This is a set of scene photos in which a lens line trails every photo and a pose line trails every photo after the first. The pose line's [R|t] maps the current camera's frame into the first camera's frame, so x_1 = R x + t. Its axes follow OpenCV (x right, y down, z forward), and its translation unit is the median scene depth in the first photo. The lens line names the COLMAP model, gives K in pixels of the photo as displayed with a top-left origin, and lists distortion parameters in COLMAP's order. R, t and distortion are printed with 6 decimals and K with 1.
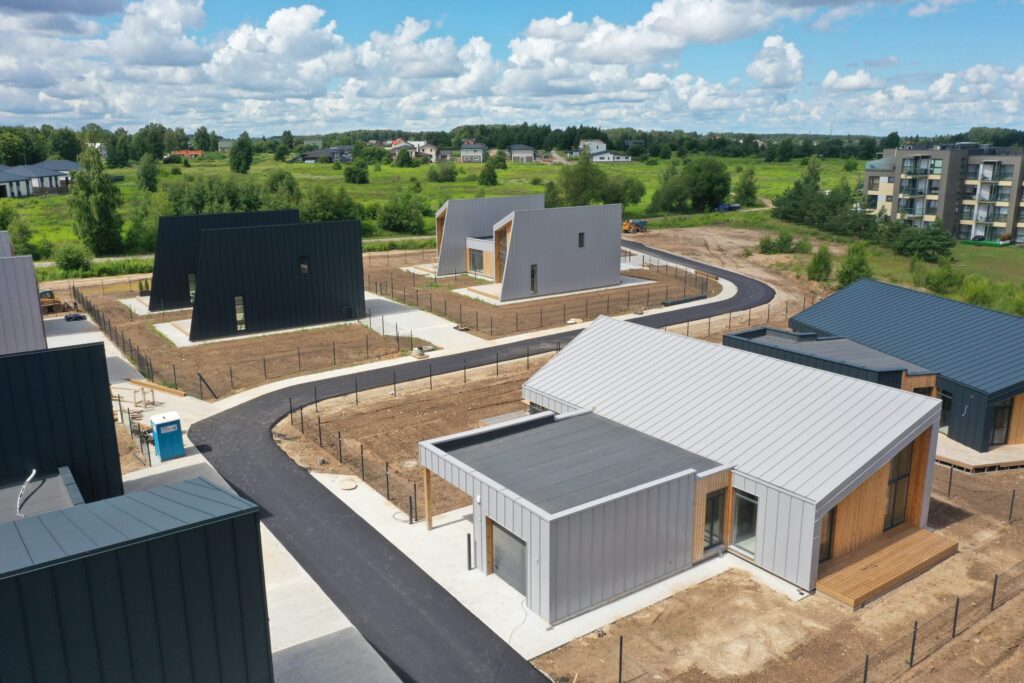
lens RADIAL K [[813.1, 0, 512.0], [0, 813.1, 341.5], [0, 0, 1]] dist [-0.003737, 0.002010]
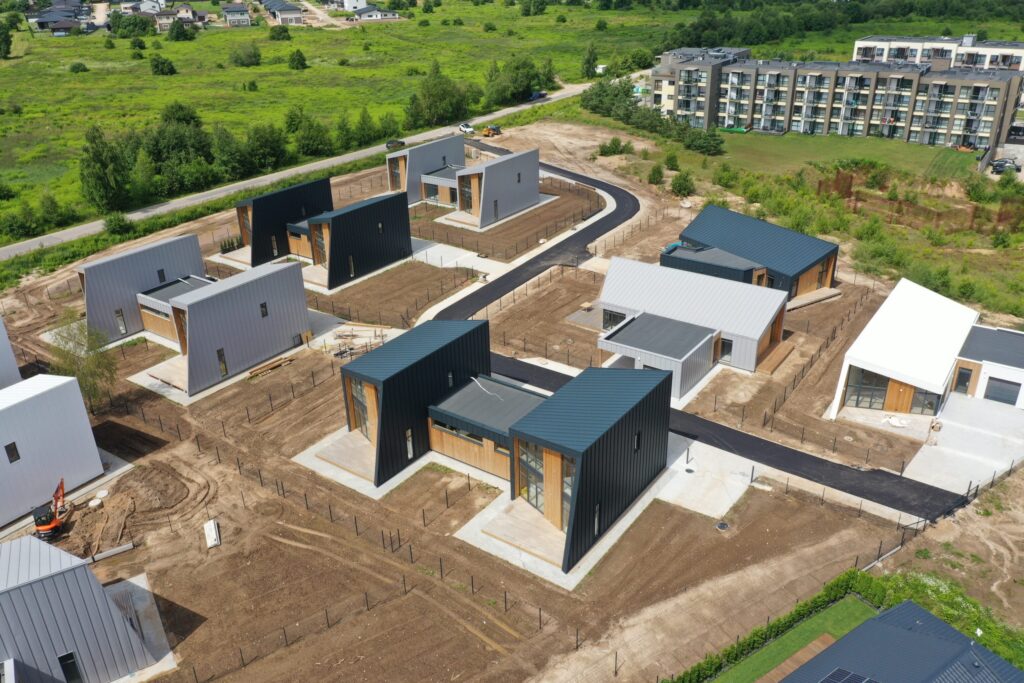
lens RADIAL K [[813.1, 0, 512.0], [0, 813.1, 341.5], [0, 0, 1]] dist [-0.003737, 0.002010]
pose [[0.943844, -0.157716, 0.290317, -0.298538], [0.095158, 0.971239, 0.218264, -0.117591], [-0.316391, -0.178381, 0.931706, -0.321369]]
